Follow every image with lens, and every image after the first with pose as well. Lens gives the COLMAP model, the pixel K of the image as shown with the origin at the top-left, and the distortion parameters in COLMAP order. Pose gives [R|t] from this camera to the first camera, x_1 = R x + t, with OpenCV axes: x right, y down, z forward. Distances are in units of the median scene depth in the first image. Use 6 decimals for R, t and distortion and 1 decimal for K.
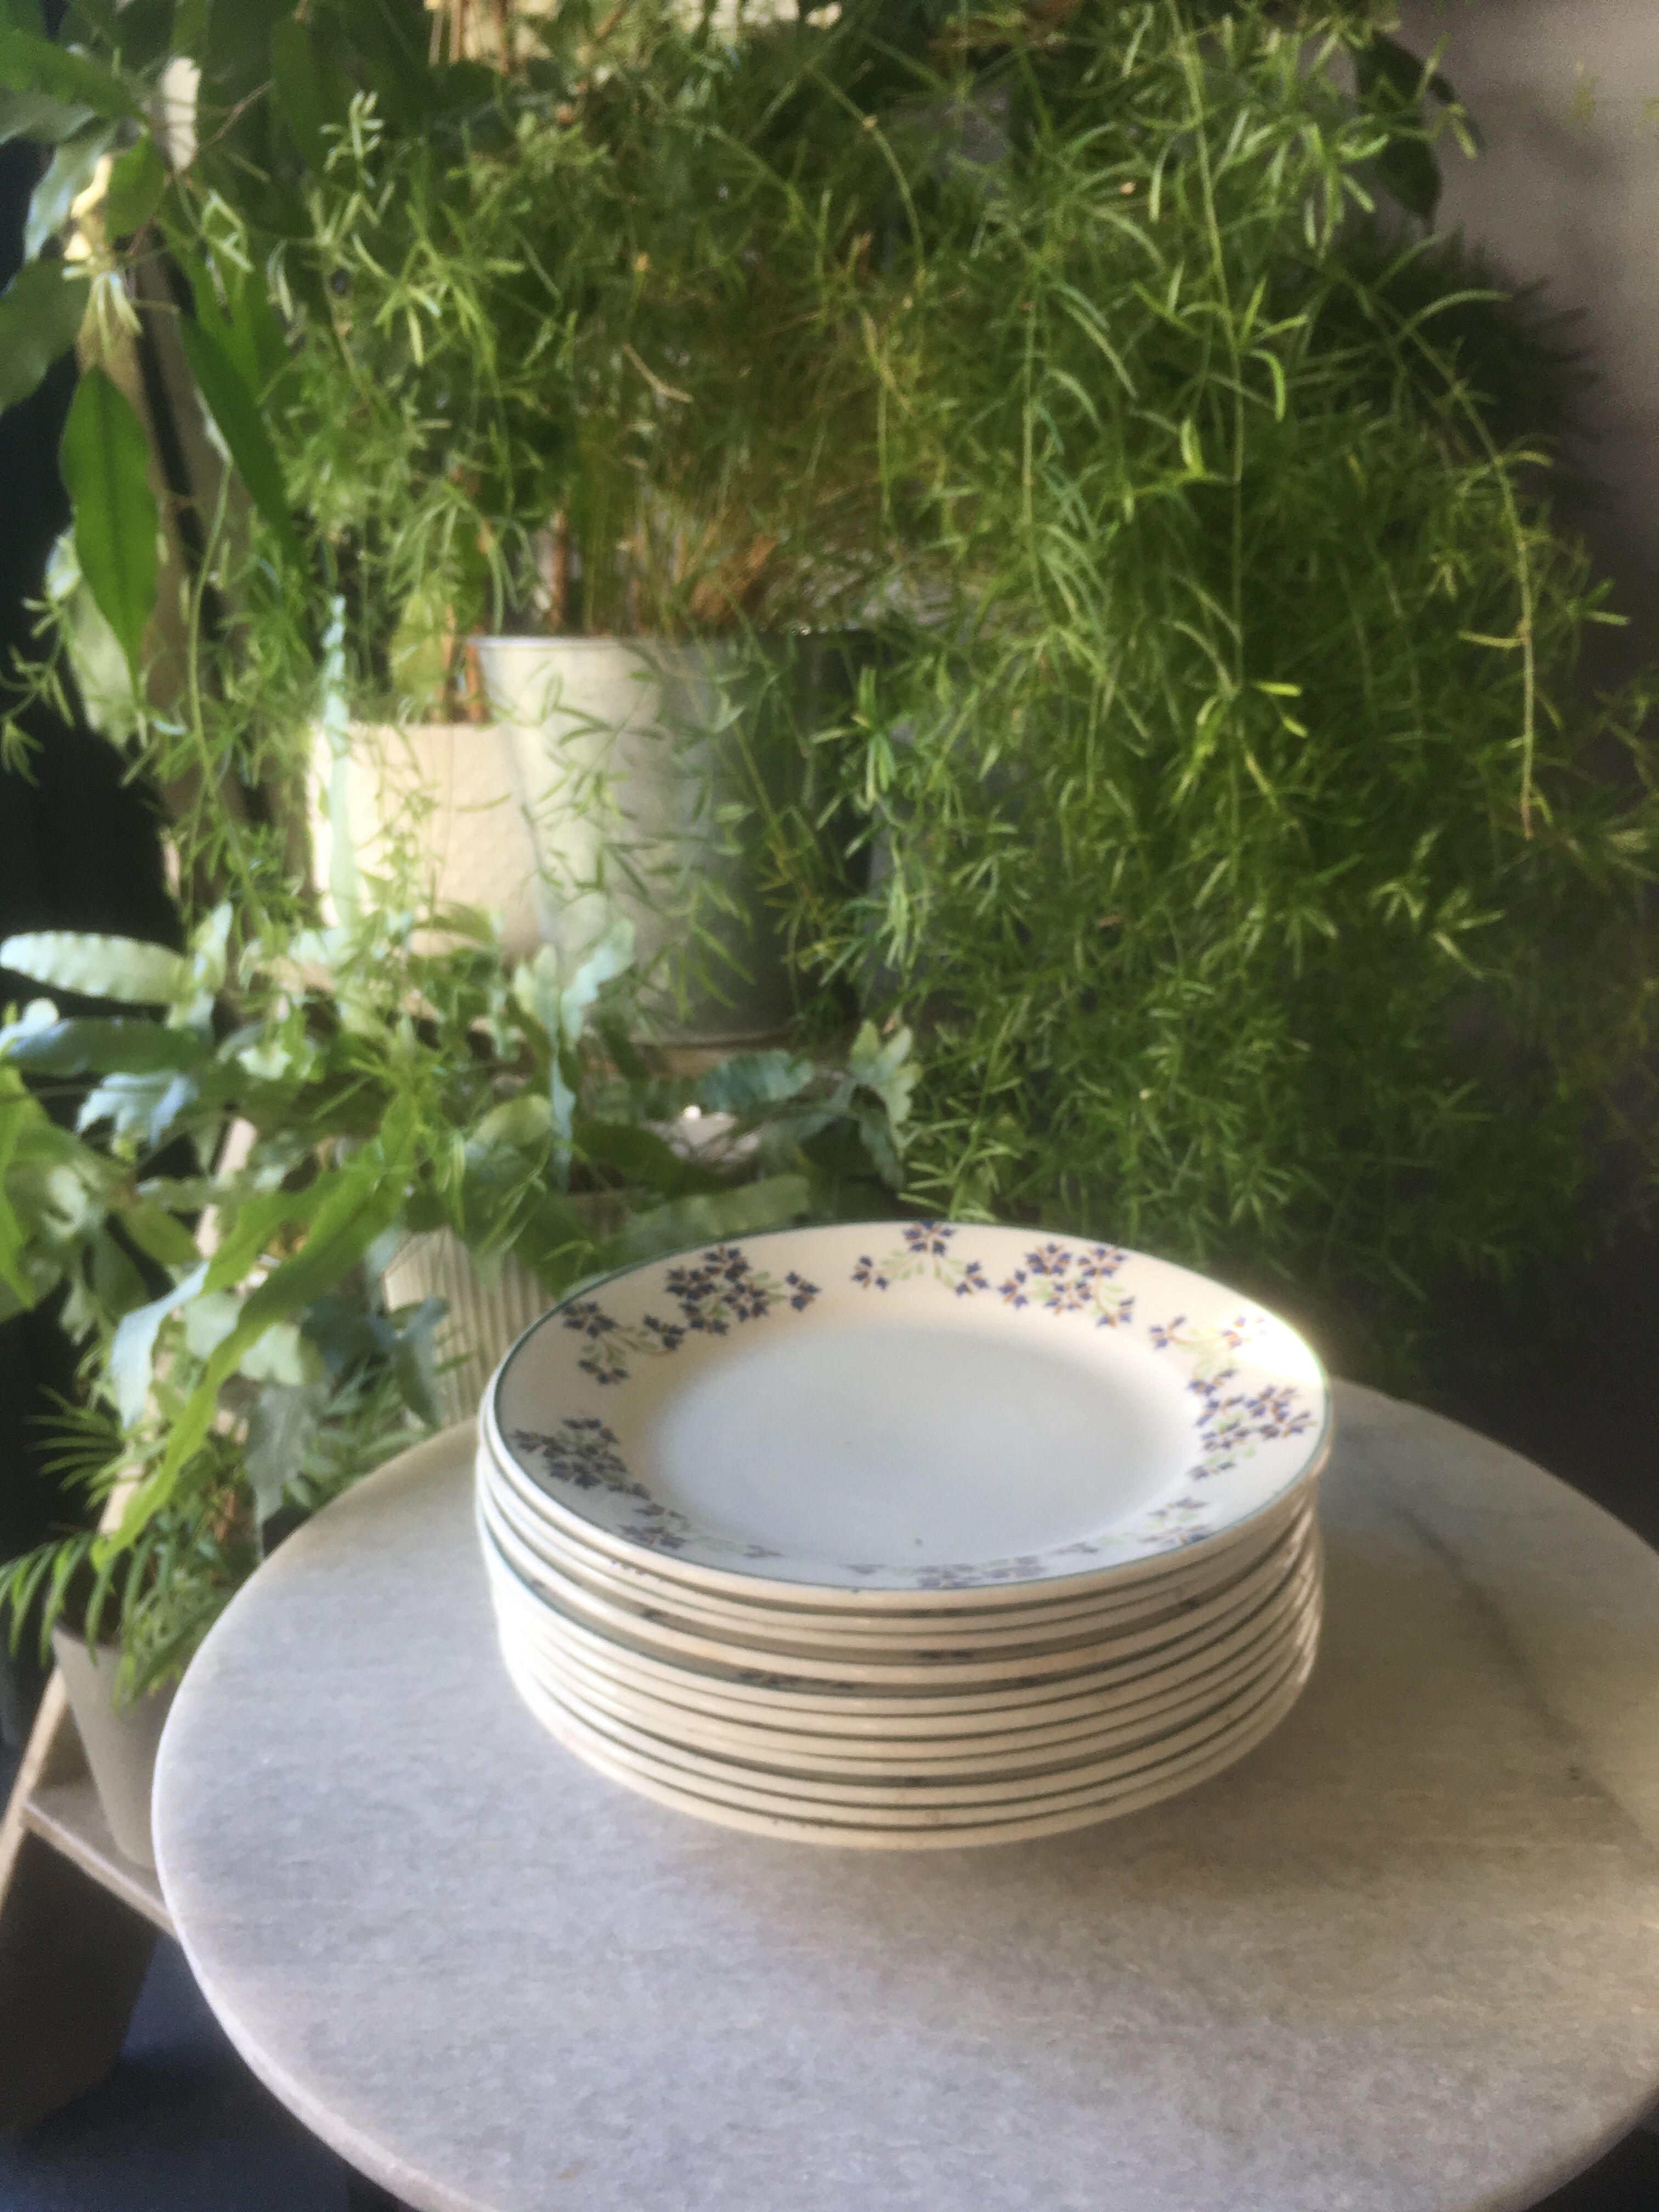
lens RADIAL K [[1901.7, 0, 819.3], [0, 1901.7, 1094.9], [0, 0, 1]] dist [0.058258, -0.112367]
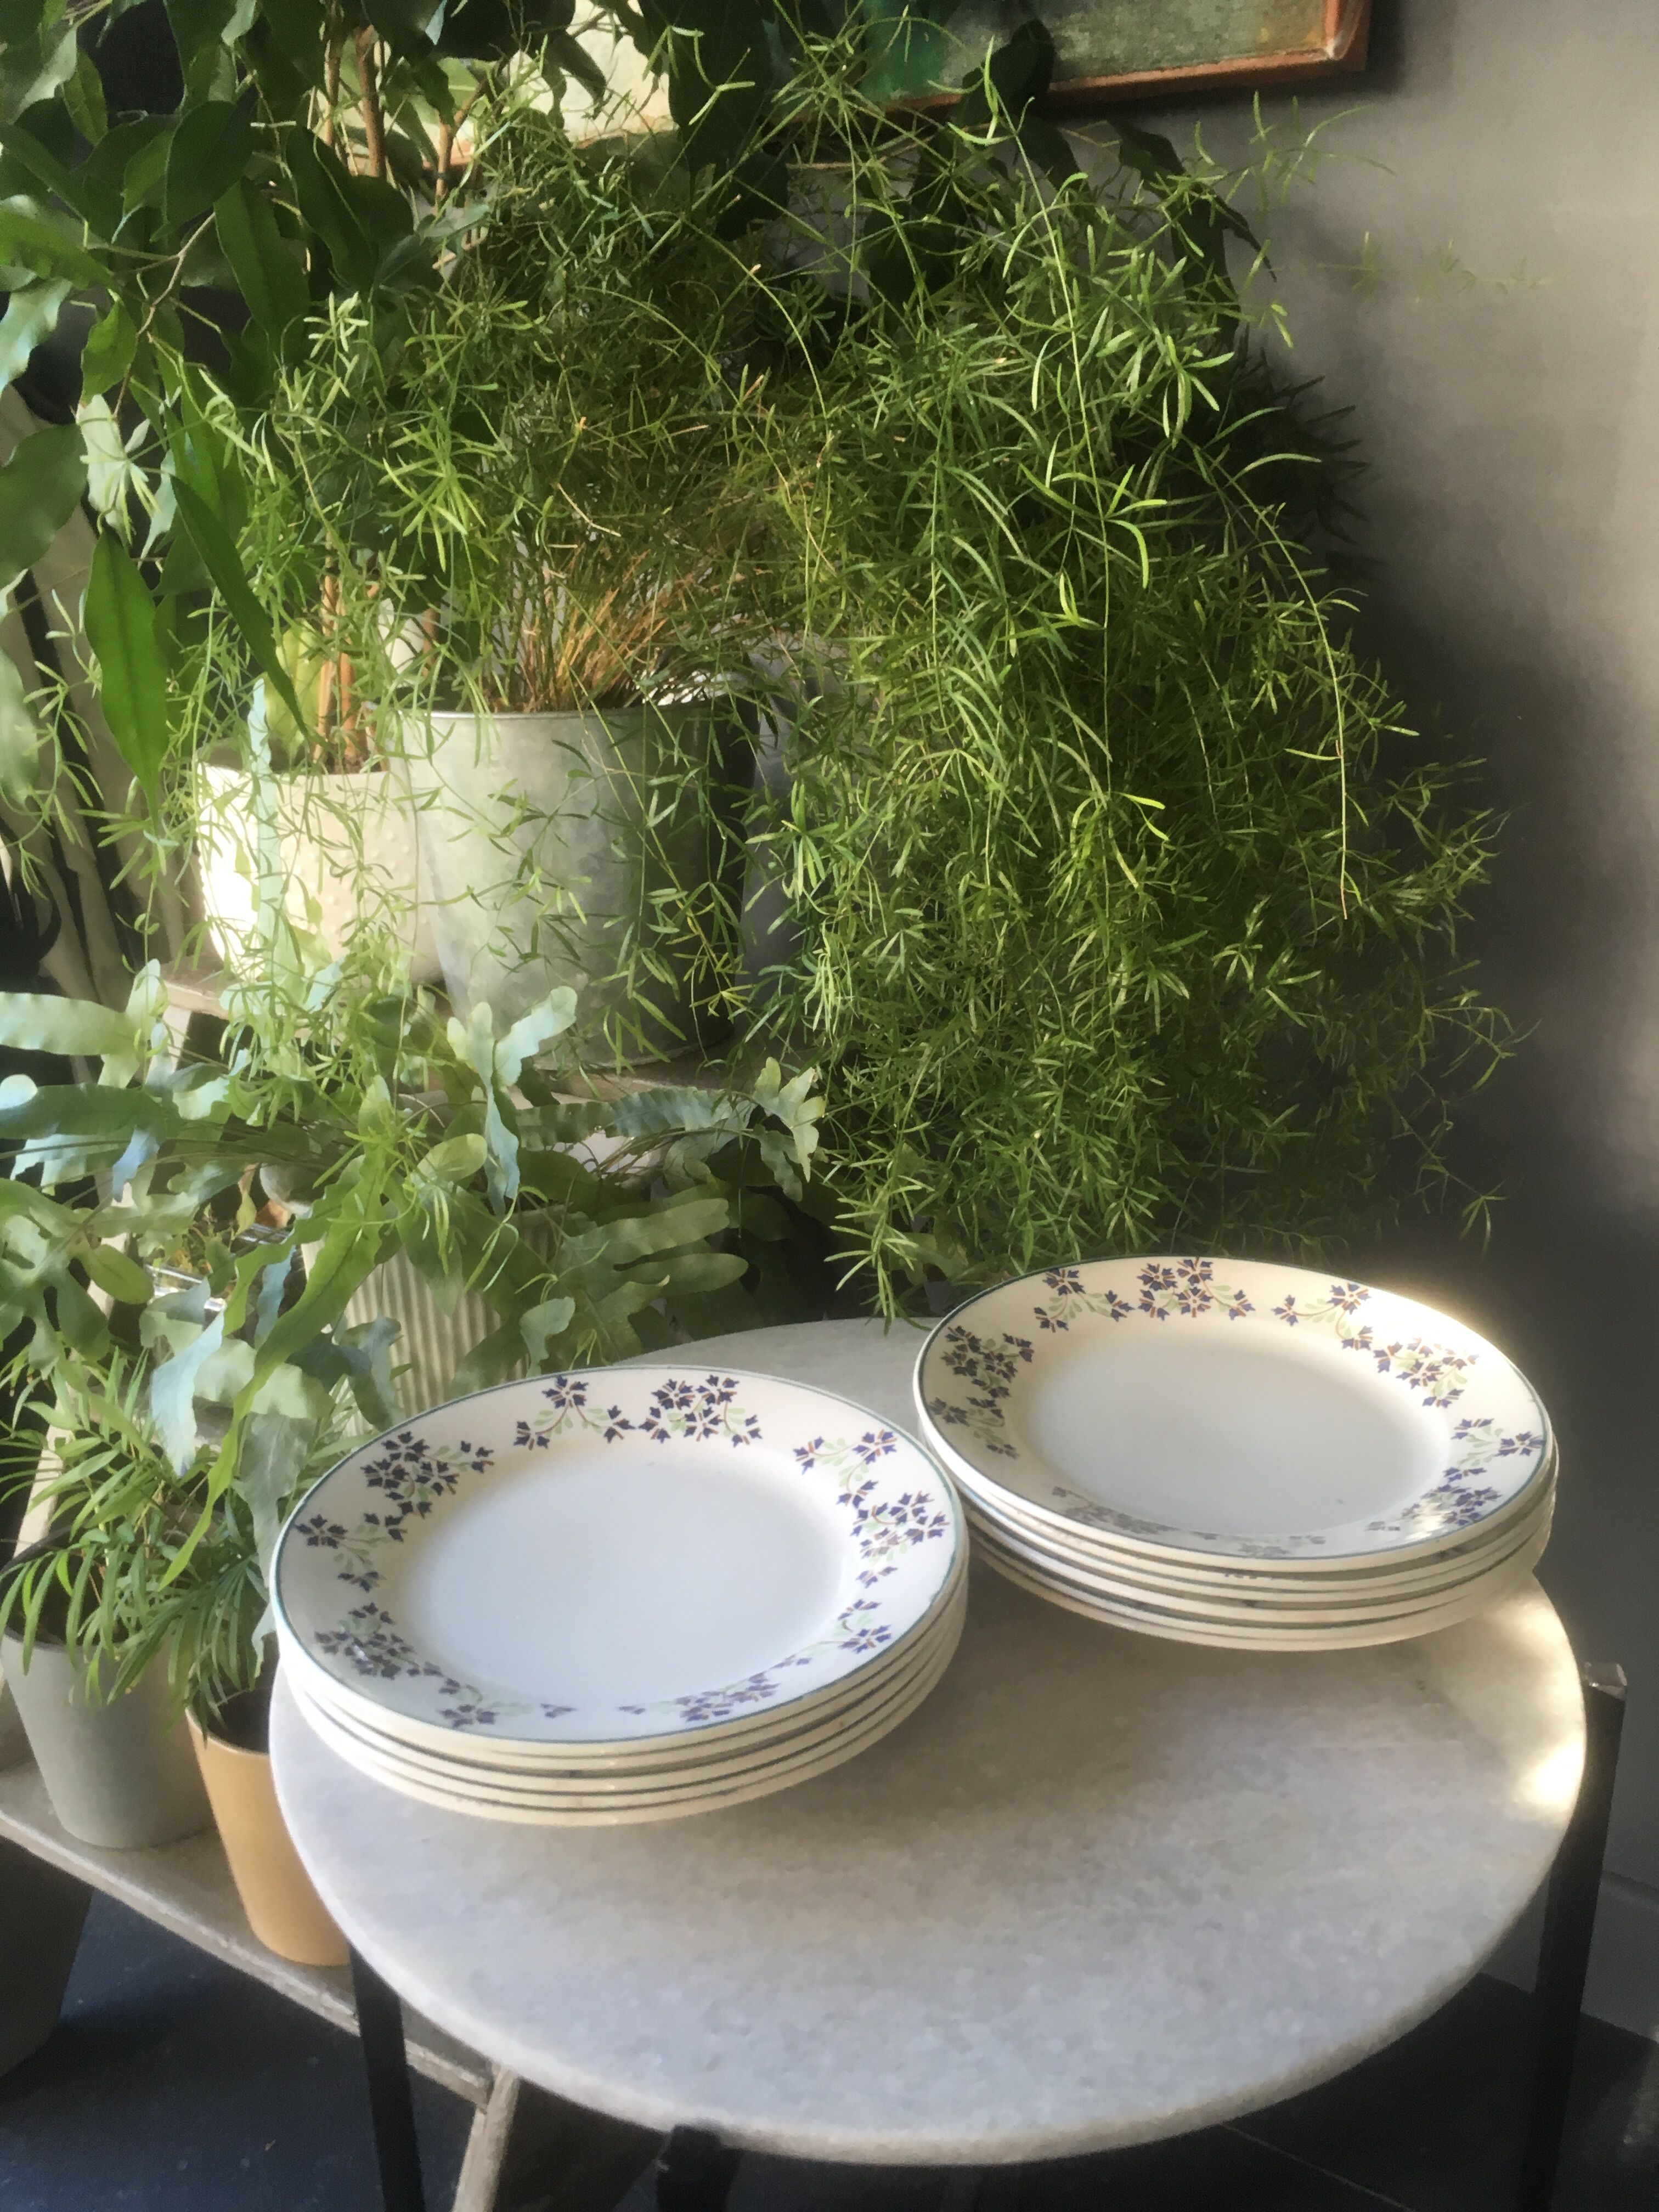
lens RADIAL K [[1901.7, 0, 798.5], [0, 1901.7, 1077.5], [0, 0, 1]] dist [0.058258, -0.112367]
pose [[0.991663, -0.039178, 0.122761, -0.125207], [0.034606, 0.998634, 0.039157, -0.091260], [-0.124127, -0.034582, 0.991663, -0.160934]]
